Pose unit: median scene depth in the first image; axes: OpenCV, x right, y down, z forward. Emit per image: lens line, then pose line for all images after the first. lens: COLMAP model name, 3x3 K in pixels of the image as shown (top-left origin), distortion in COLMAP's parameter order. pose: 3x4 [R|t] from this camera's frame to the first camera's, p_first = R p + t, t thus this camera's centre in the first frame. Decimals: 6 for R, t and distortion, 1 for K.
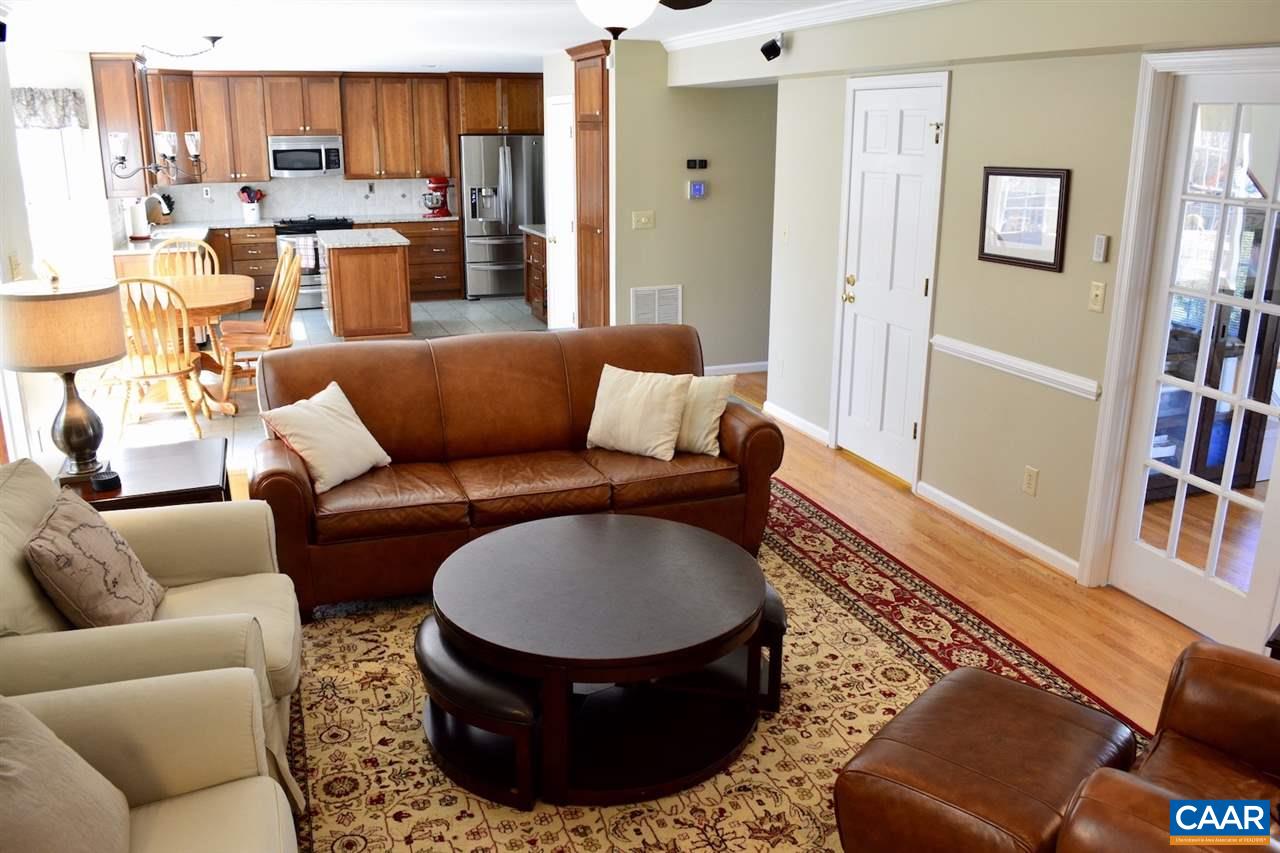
lens RADIAL K [[1028.4, 0, 638.8], [0, 1028.4, 426.6], [0, 0, 1]] dist [-0.070468, -0.004530]
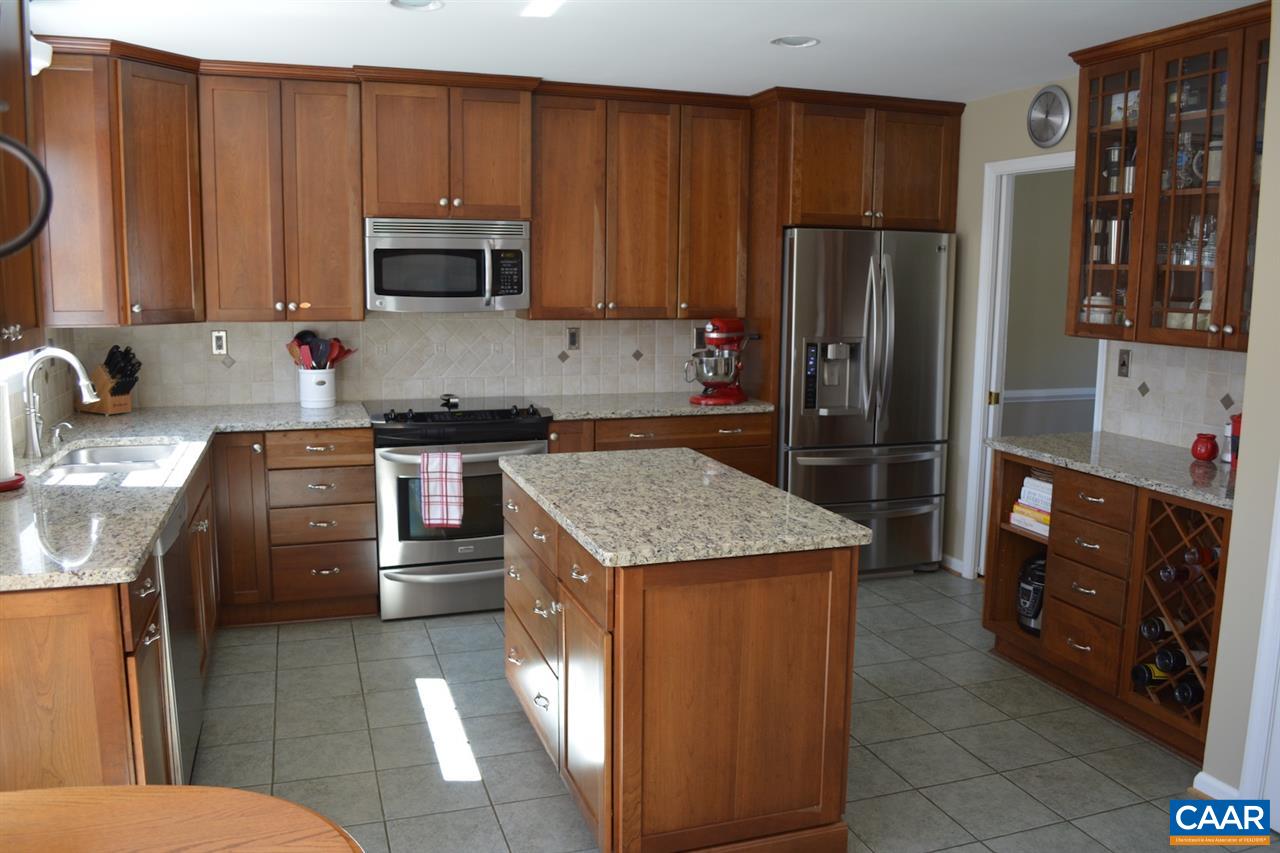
lens RADIAL K [[1028.4, 0, 642.1], [0, 1028.4, 424.6], [0, 0, 1]] dist [-0.070468, -0.004530]
pose [[0.999495, 0.011240, -0.029726, -0.228376], [-0.015173, 0.990647, -0.135600, -0.138631], [0.027923, 0.135982, 0.990318, 0.569654]]
